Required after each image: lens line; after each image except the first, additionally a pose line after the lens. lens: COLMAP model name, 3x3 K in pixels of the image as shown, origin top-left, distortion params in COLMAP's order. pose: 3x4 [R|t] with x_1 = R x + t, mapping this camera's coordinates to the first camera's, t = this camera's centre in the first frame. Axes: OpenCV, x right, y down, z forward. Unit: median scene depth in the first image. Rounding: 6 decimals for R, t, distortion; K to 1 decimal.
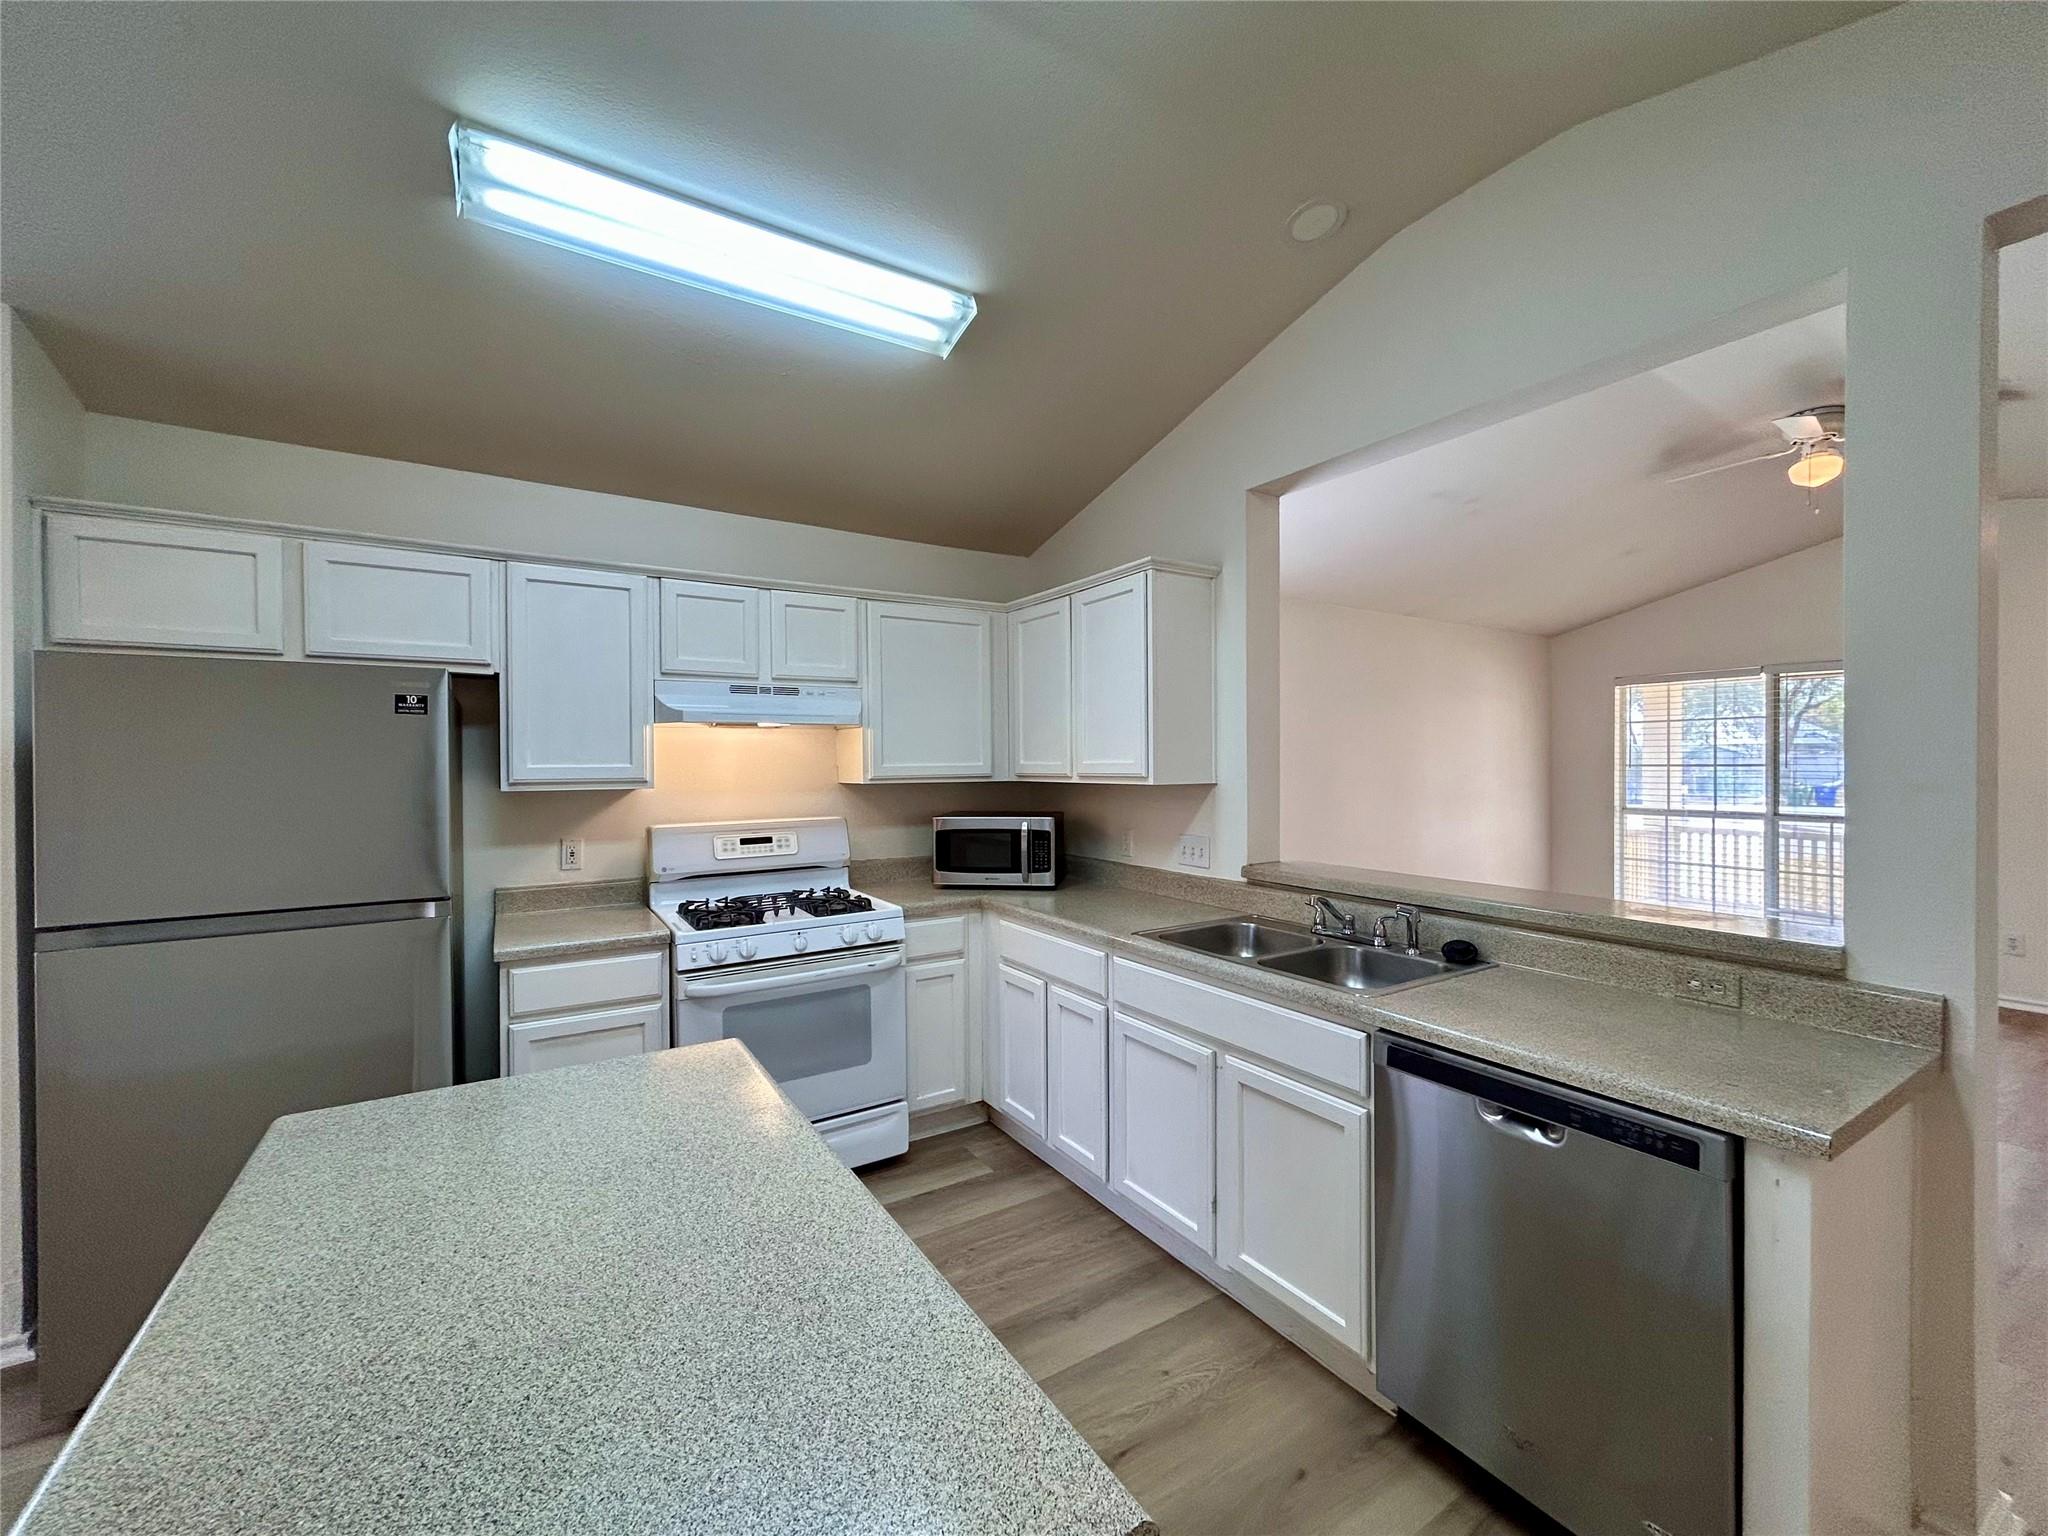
lens RADIAL K [[813.8, 0, 1029.0], [0, 813.8, 768.1], [0, 0, 1]] dist [-0.003110, 0.000093]
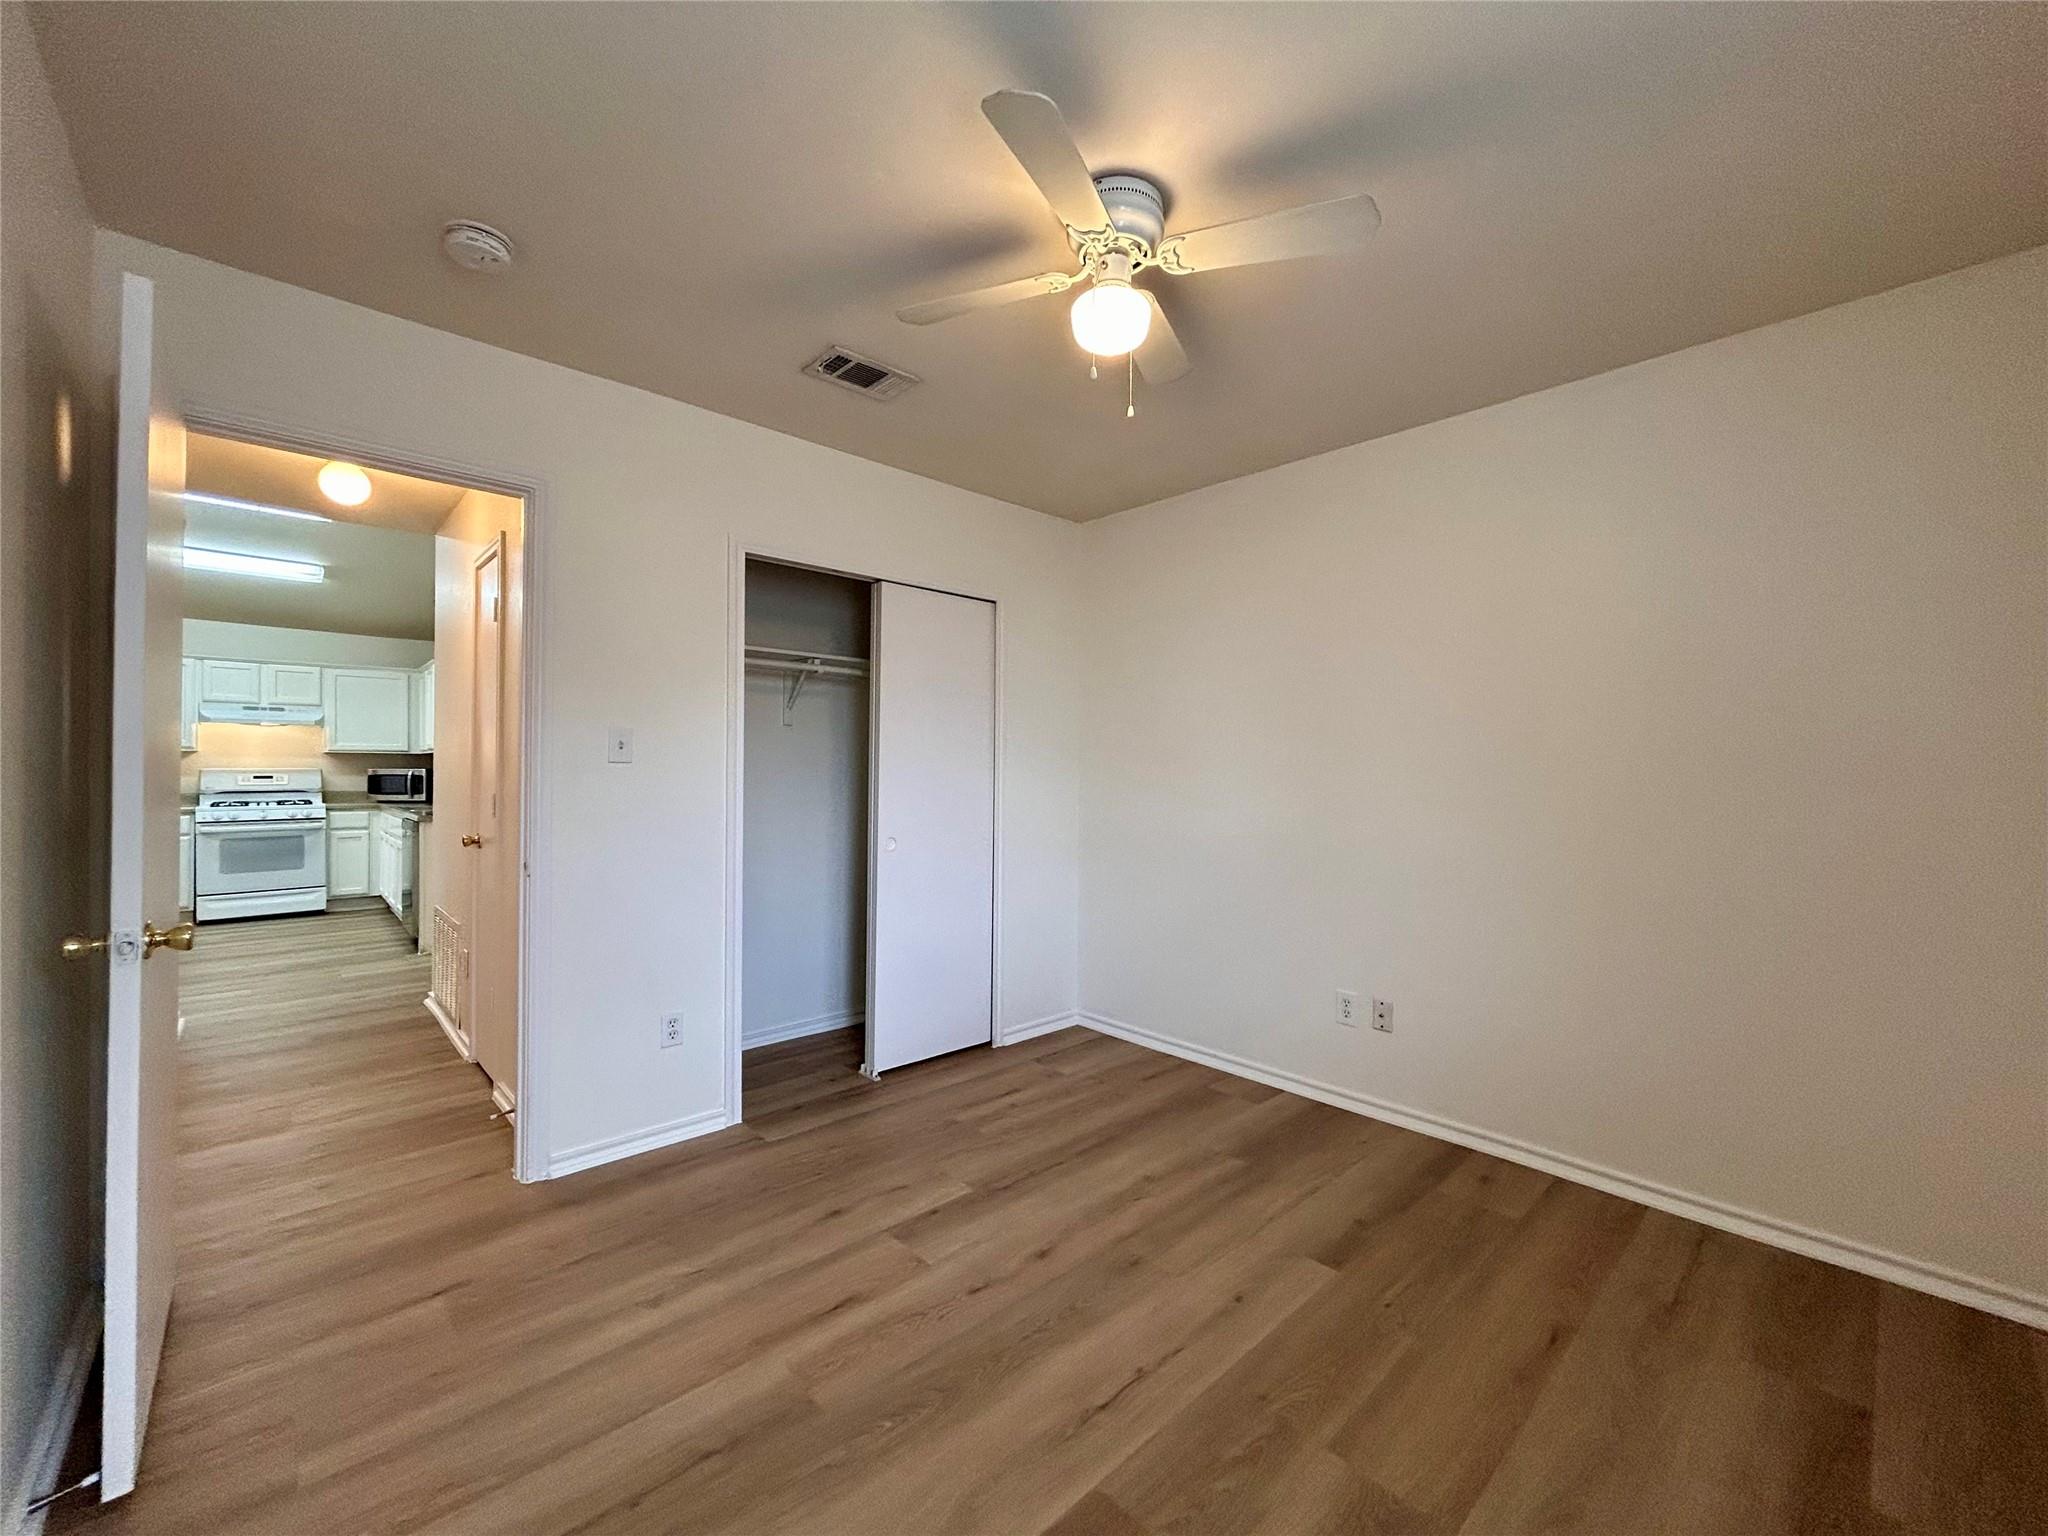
lens RADIAL K [[813.8, 0, 1029.0], [0, 813.8, 768.1], [0, 0, 1]] dist [-0.003110, 0.000093]
pose [[0.980734, 0.015389, 0.194742, 1.311372], [-0.014433, 0.999876, -0.006327, 0.051217], [-0.194816, 0.003395, 0.980834, -1.604435]]
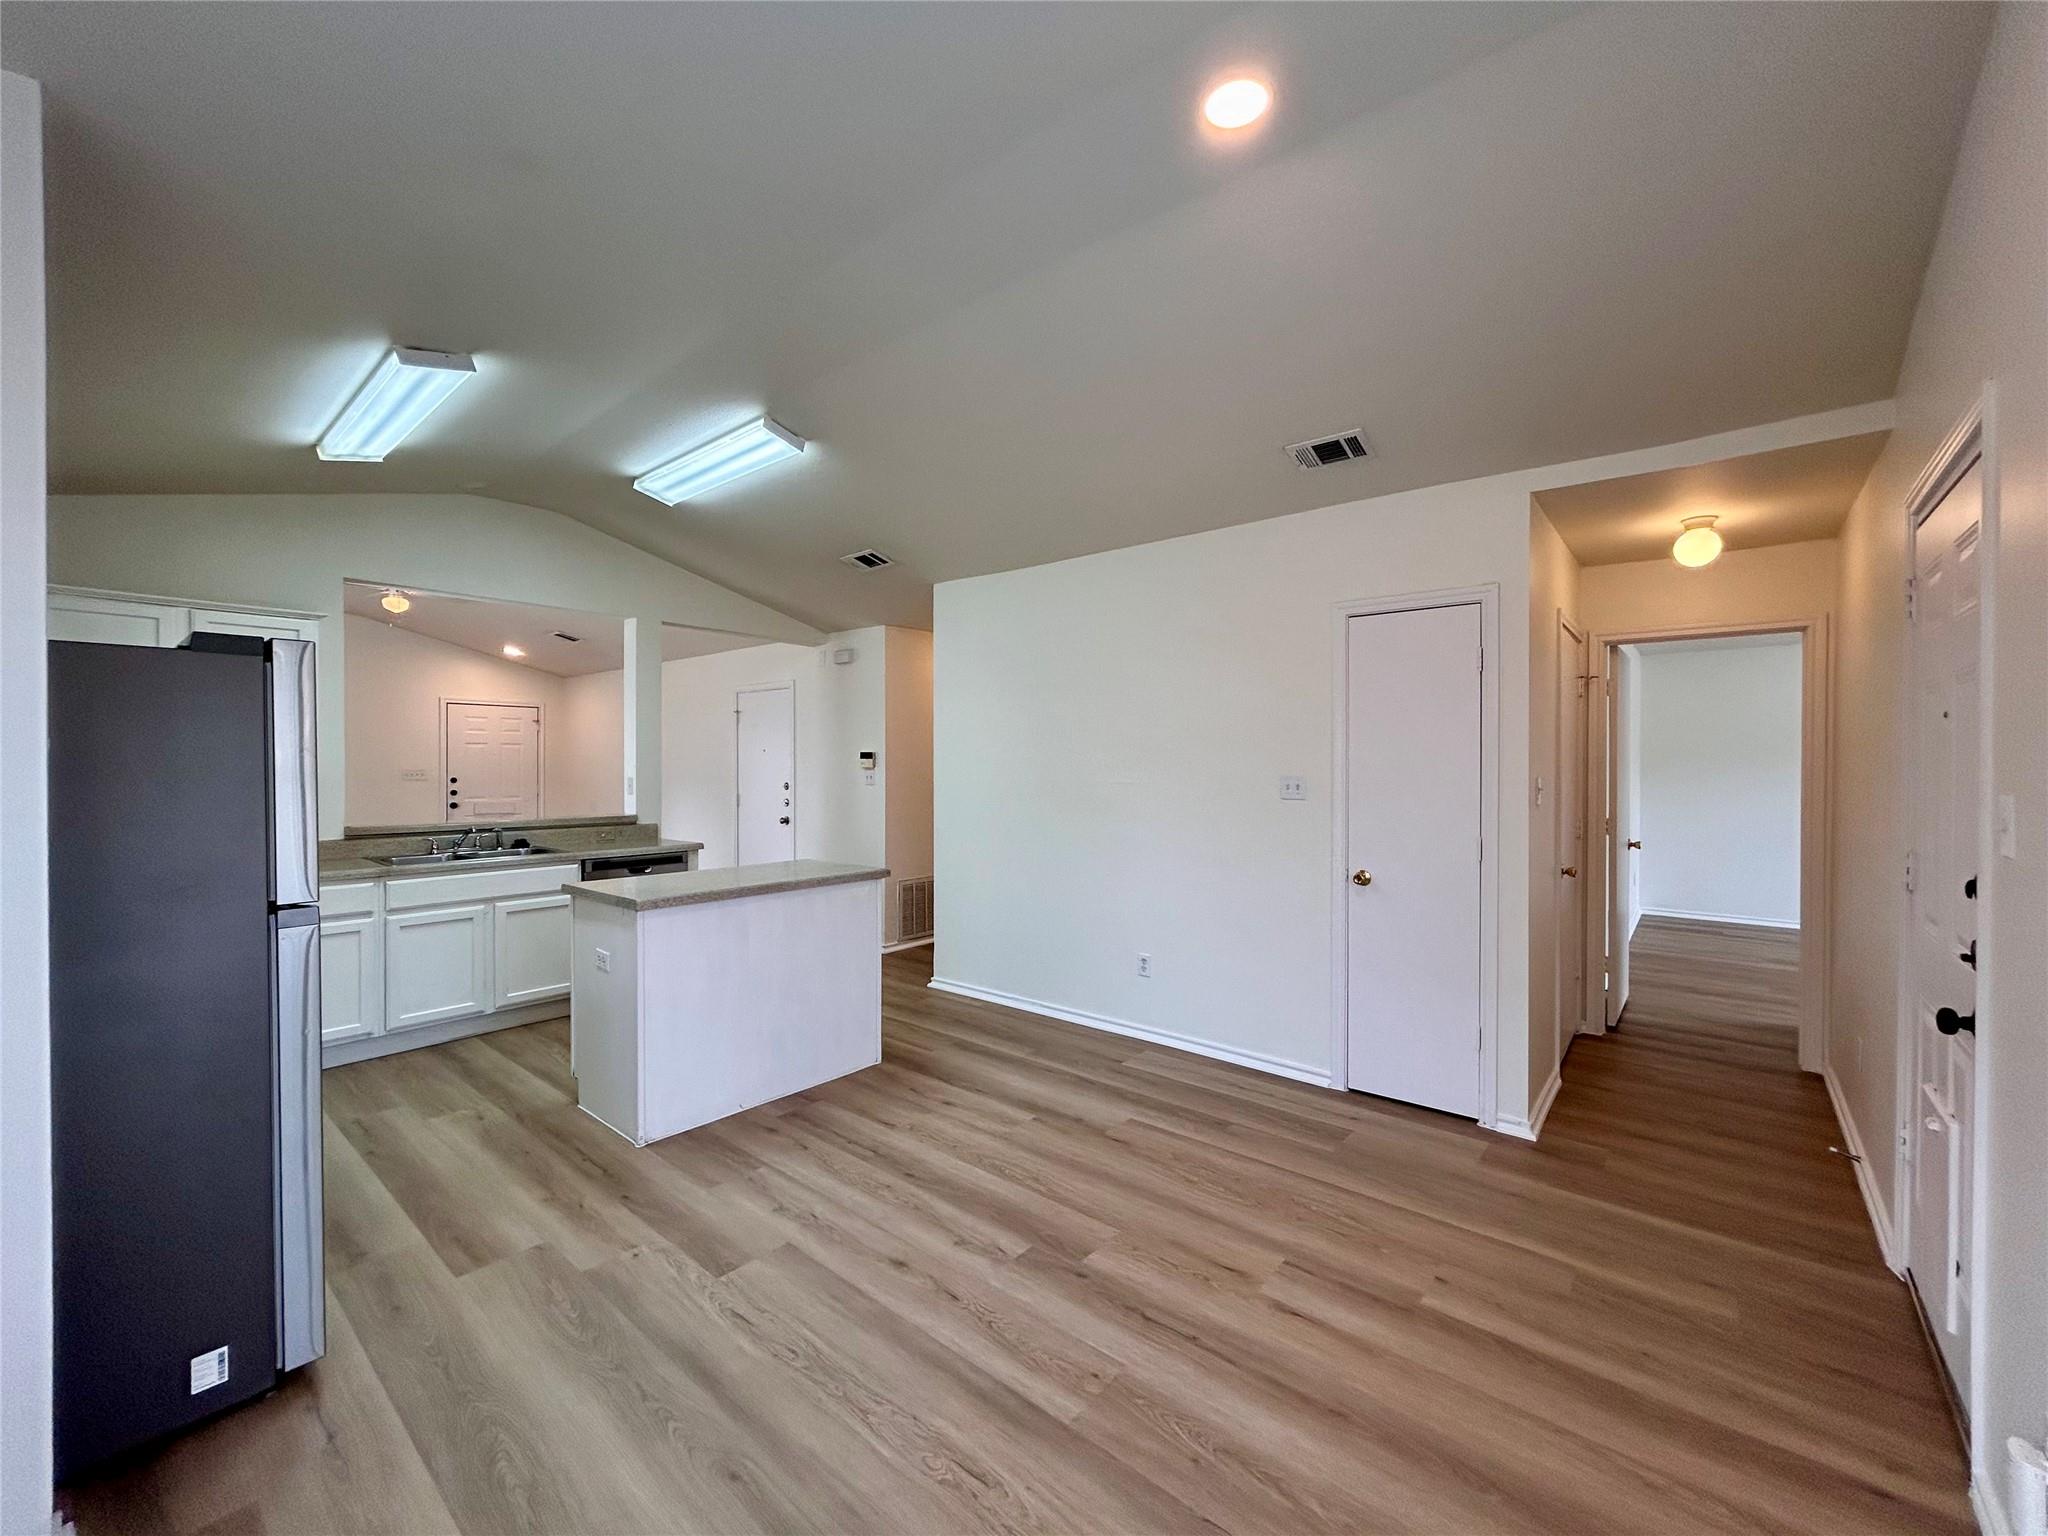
lens RADIAL K [[817.2, 0, 1006.4], [0, 817.2, 765.6], [0, 0, 1]] dist [0.020500, -0.000244]
pose [[-0.295986, 0.002973, 0.955188, -1.346163], [0.009638, 0.999954, -0.000126, 0.014731], [-0.955144, 0.009168, -0.296000, 0.253740]]
